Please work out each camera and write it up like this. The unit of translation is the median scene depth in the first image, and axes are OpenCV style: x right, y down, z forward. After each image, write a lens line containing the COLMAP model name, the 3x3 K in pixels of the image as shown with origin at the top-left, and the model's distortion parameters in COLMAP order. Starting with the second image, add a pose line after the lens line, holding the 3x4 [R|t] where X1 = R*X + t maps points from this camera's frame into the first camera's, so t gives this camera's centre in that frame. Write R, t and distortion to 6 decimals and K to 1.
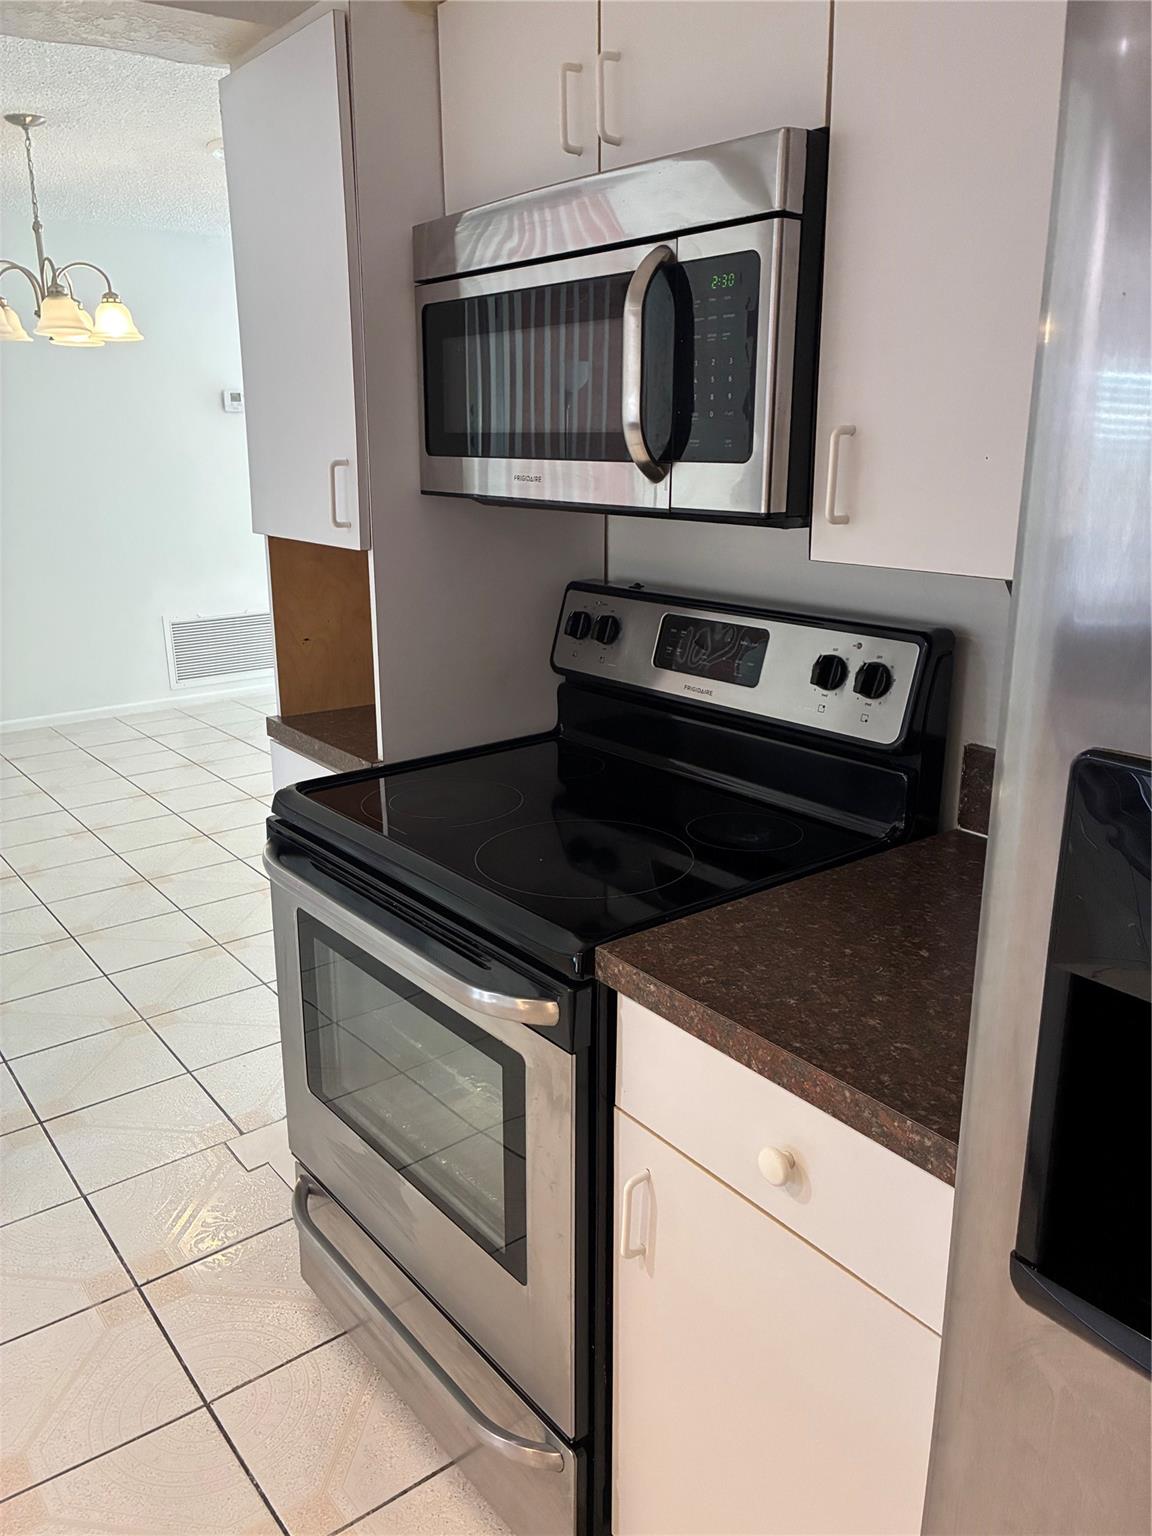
lens RADIAL K [[1162.3, 0, 576.0], [0, 1162.3, 768.0], [0, 0, 1]] dist [0.038268, -0.083172]
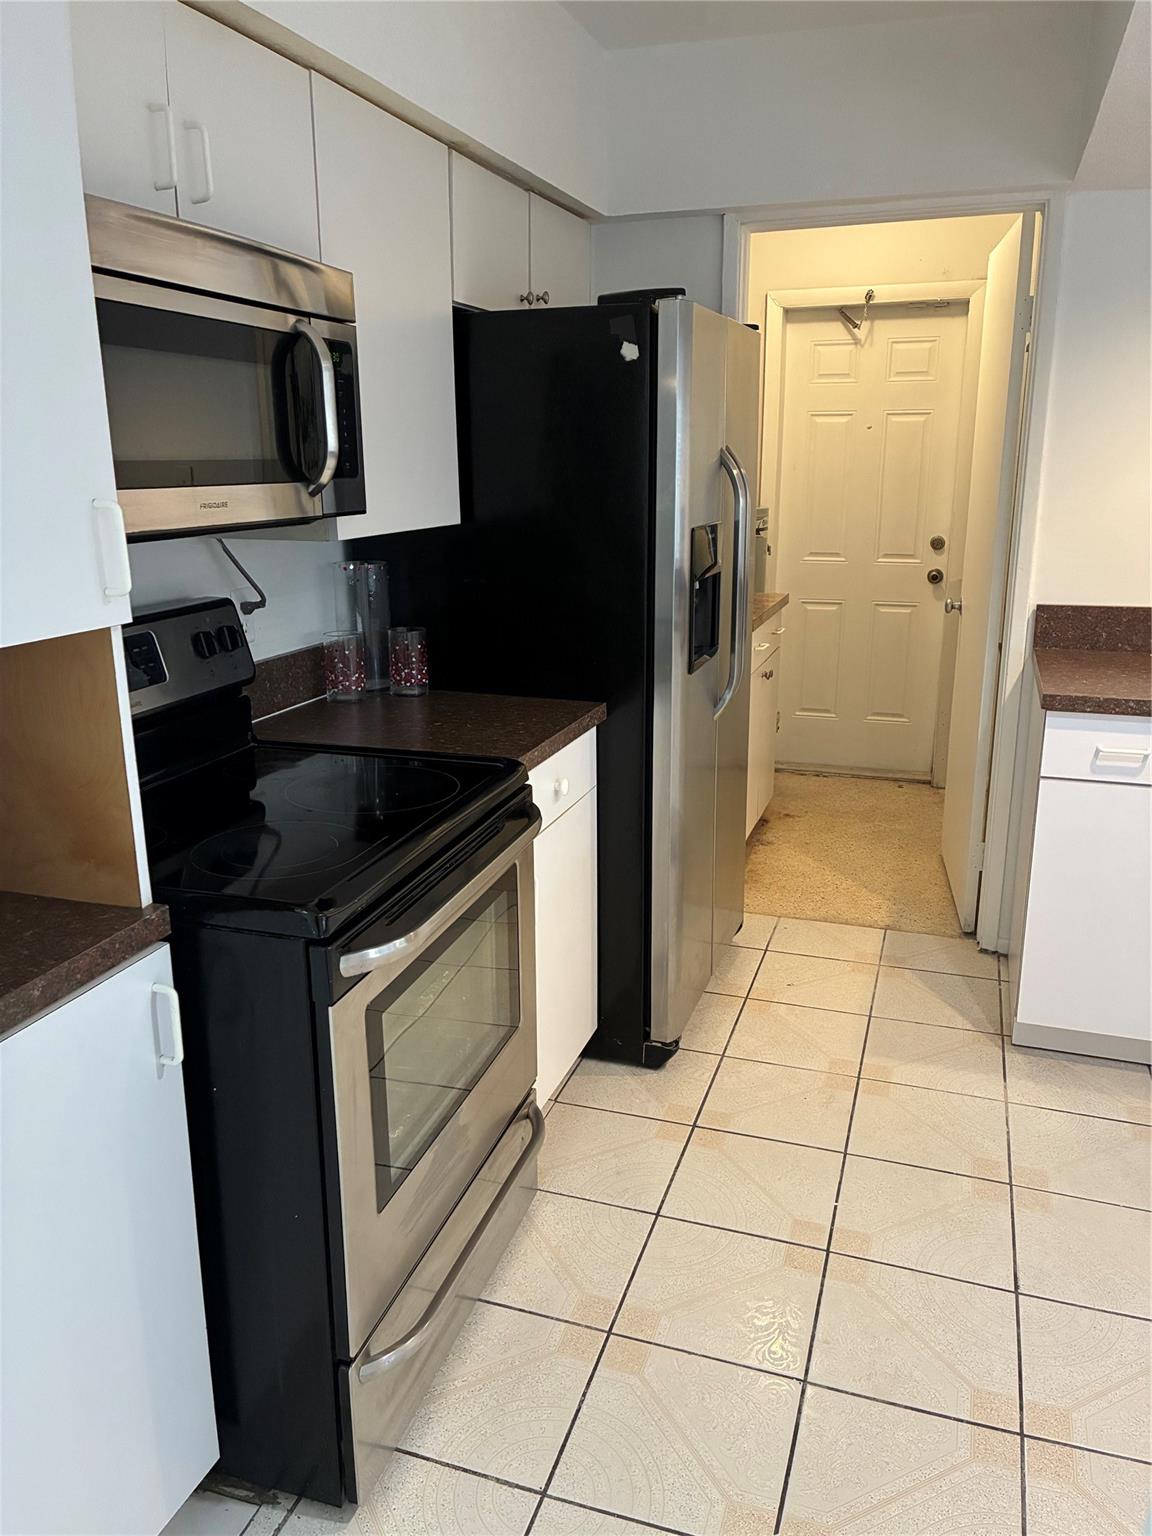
lens RADIAL K [[1160.7, 0, 578.6], [0, 1160.7, 757.2], [0, 0, 1]] dist [0.086962, -0.116614]
pose [[-0.551482, -0.208946, 0.807595, -1.029849], [0.236129, 0.889426, 0.391363, -0.359298], [-0.800070, 0.406526, -0.441164, 1.223392]]
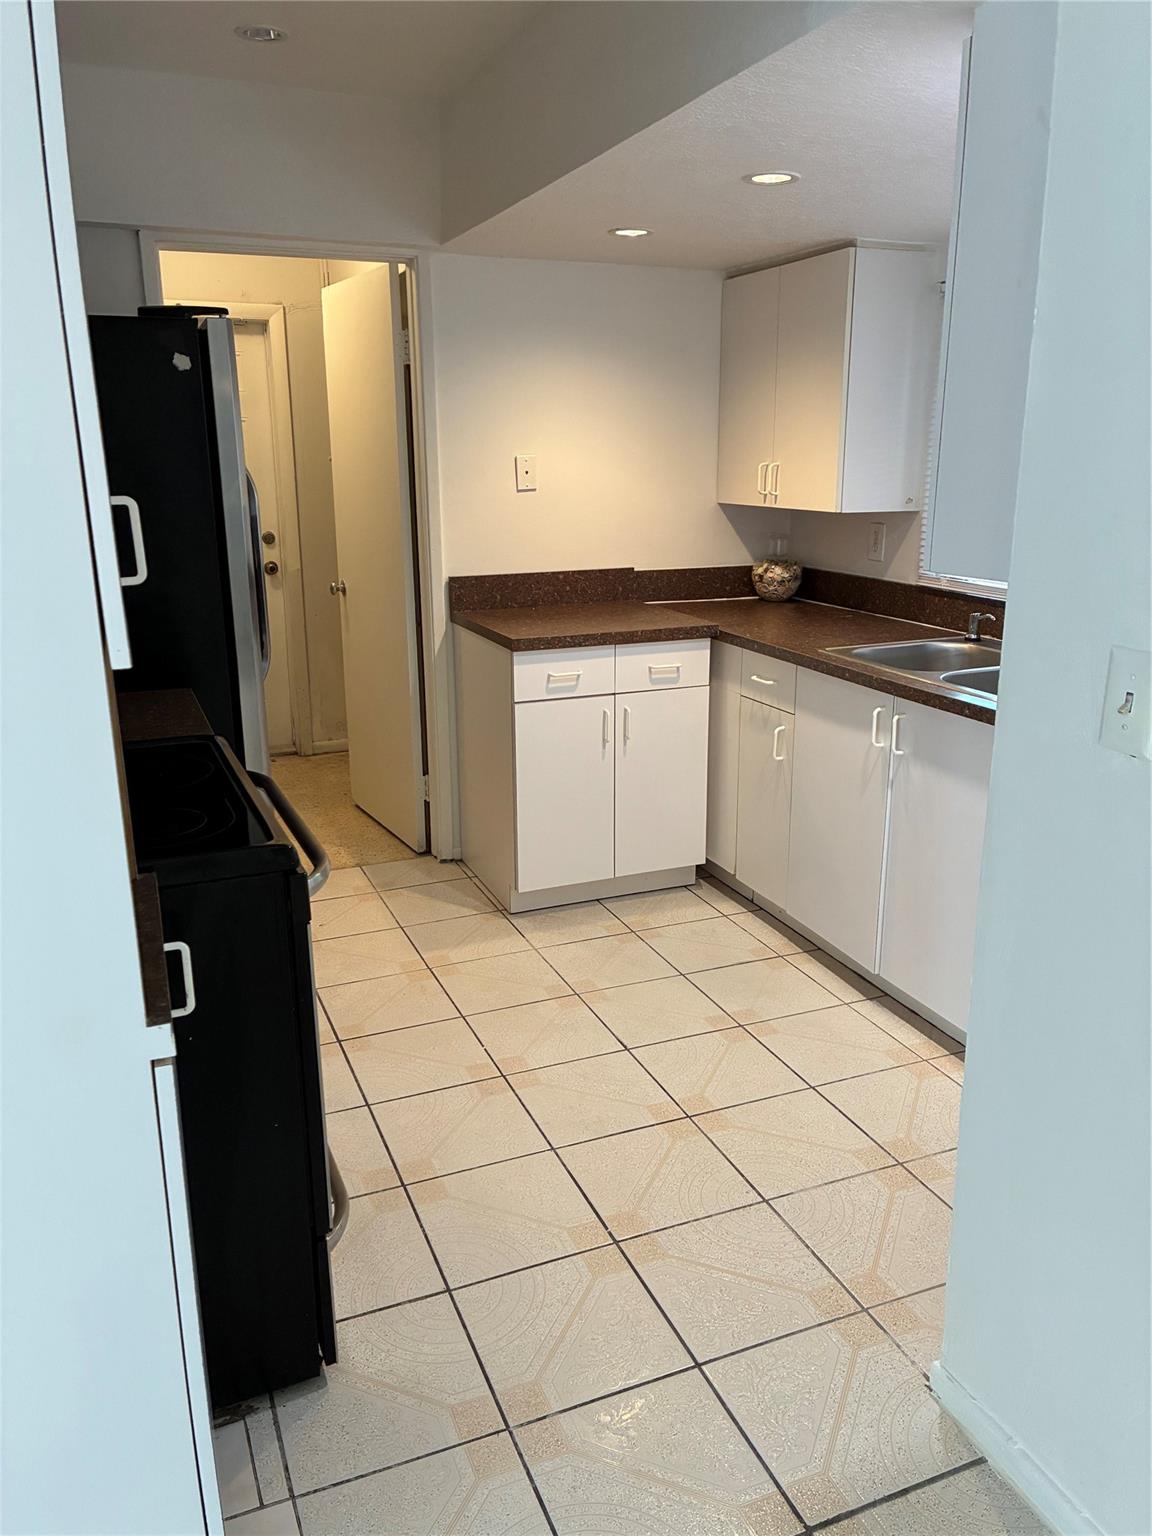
lens RADIAL K [[1164.2, 0, 576.0], [0, 1164.2, 768.0], [0, 0, 1]] dist [0.031428, 0.003549]
pose [[-0.965085, -0.063309, 0.254172, -0.746589], [0.078344, 0.856168, 0.510723, -0.517250], [-0.249947, 0.512804, -0.821315, 1.762895]]
